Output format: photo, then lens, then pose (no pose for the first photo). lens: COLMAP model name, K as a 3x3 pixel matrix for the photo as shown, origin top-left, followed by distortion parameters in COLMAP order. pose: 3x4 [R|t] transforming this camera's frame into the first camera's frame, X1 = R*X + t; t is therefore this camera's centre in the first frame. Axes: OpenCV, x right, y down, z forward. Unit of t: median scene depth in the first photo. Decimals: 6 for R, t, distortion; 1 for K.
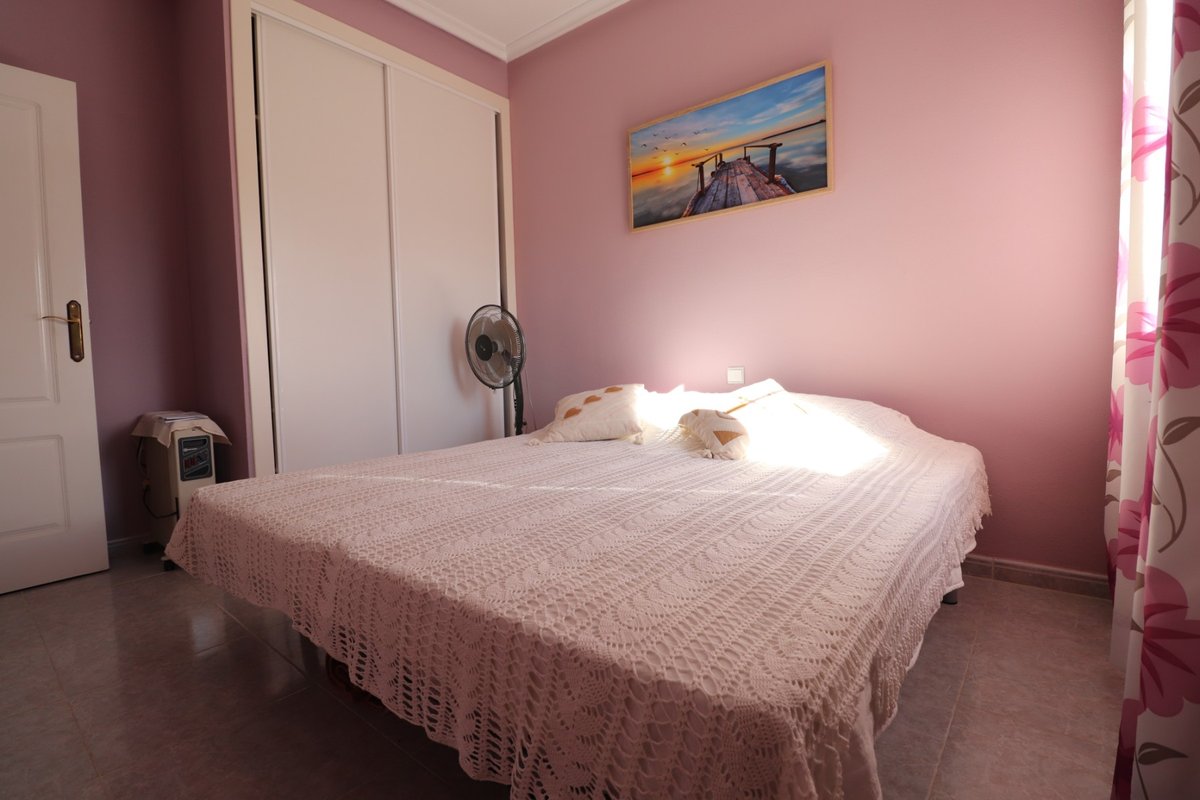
lens RADIAL K [[559.8, 0, 598.3], [0, 559.8, 399.1], [0, 0, 1]] dist [-0.001453, -0.011383]
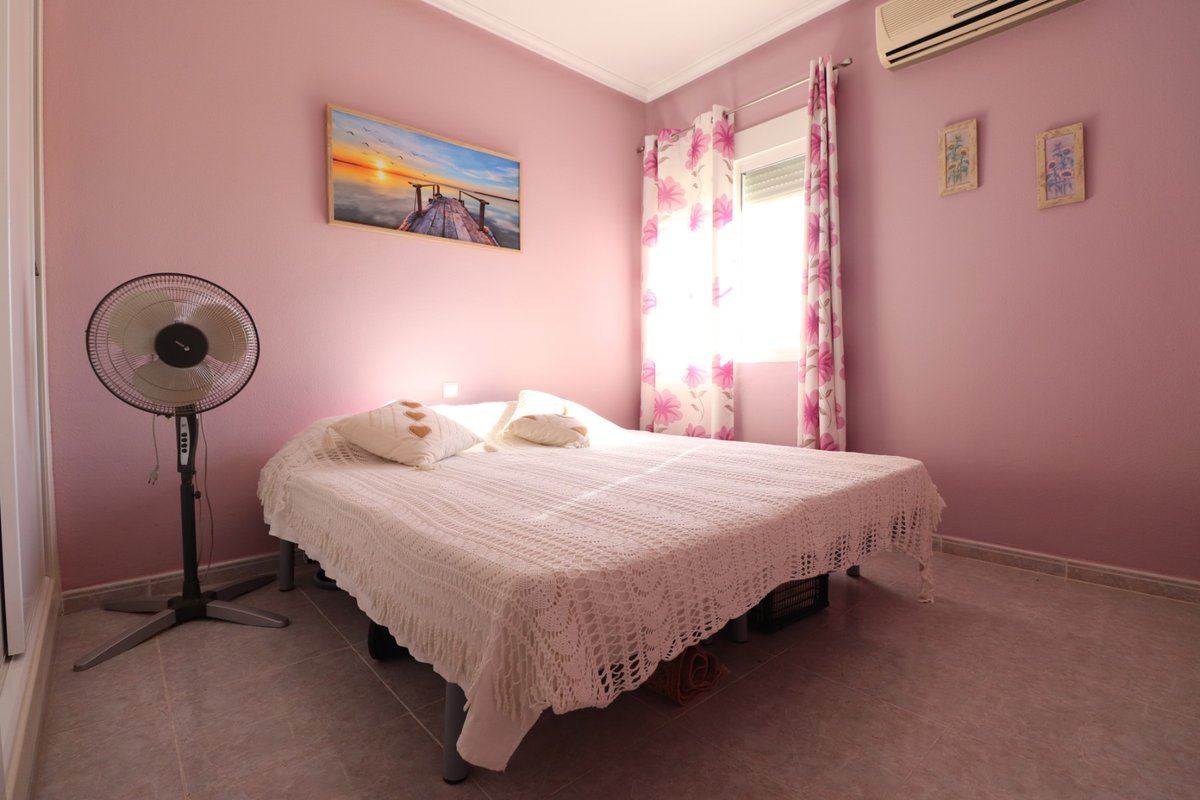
lens RADIAL K [[559.8, 0, 598.4], [0, 559.8, 399.2], [0, 0, 1]] dist [-0.001453, -0.011383]
pose [[0.170218, -0.017124, 0.985258, -0.821237], [0.062657, 0.998014, 0.006521, -0.012857], [-0.983412, 0.060623, 0.170953, 0.543205]]
